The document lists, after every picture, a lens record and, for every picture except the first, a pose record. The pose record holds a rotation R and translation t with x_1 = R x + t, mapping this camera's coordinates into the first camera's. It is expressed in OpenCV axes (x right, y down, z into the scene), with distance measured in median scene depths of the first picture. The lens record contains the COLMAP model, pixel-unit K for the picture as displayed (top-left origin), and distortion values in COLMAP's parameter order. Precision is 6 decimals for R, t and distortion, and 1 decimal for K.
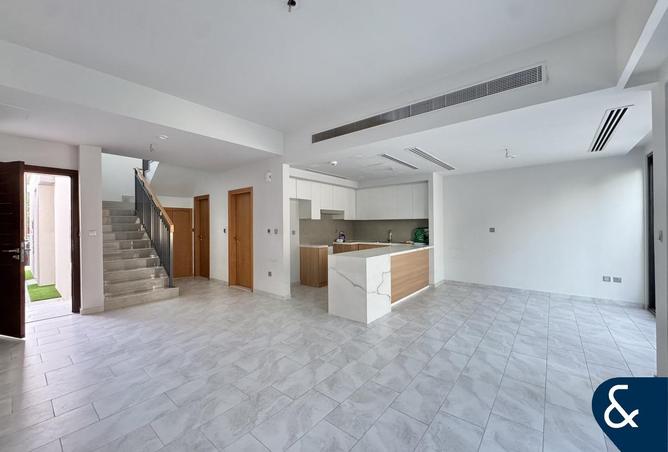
lens RADIAL K [[260.0, 0, 337.5], [0, 260.0, 225.0], [0, 0, 1]] dist [-0.001519, -0.000066]
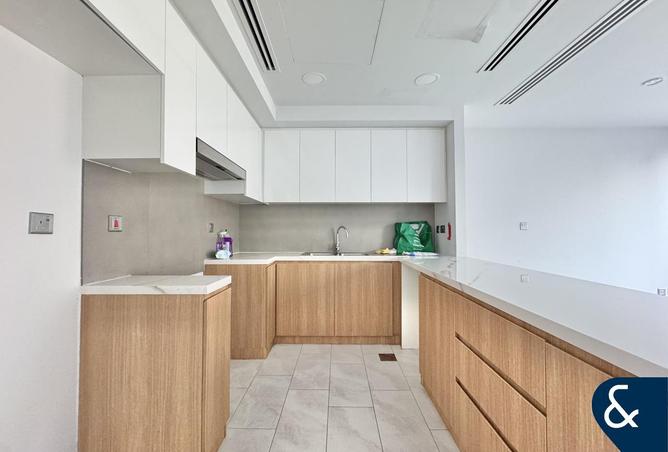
lens RADIAL K [[260.0, 0, 332.6], [0, 260.0, 228.0], [0, 0, 1]] dist [-0.001519, -0.000066]
pose [[0.776199, 0.013168, 0.630350, -0.118458], [-0.004845, 0.999877, -0.014922, 0.030907], [-0.630469, 0.008529, 0.776167, 0.703893]]
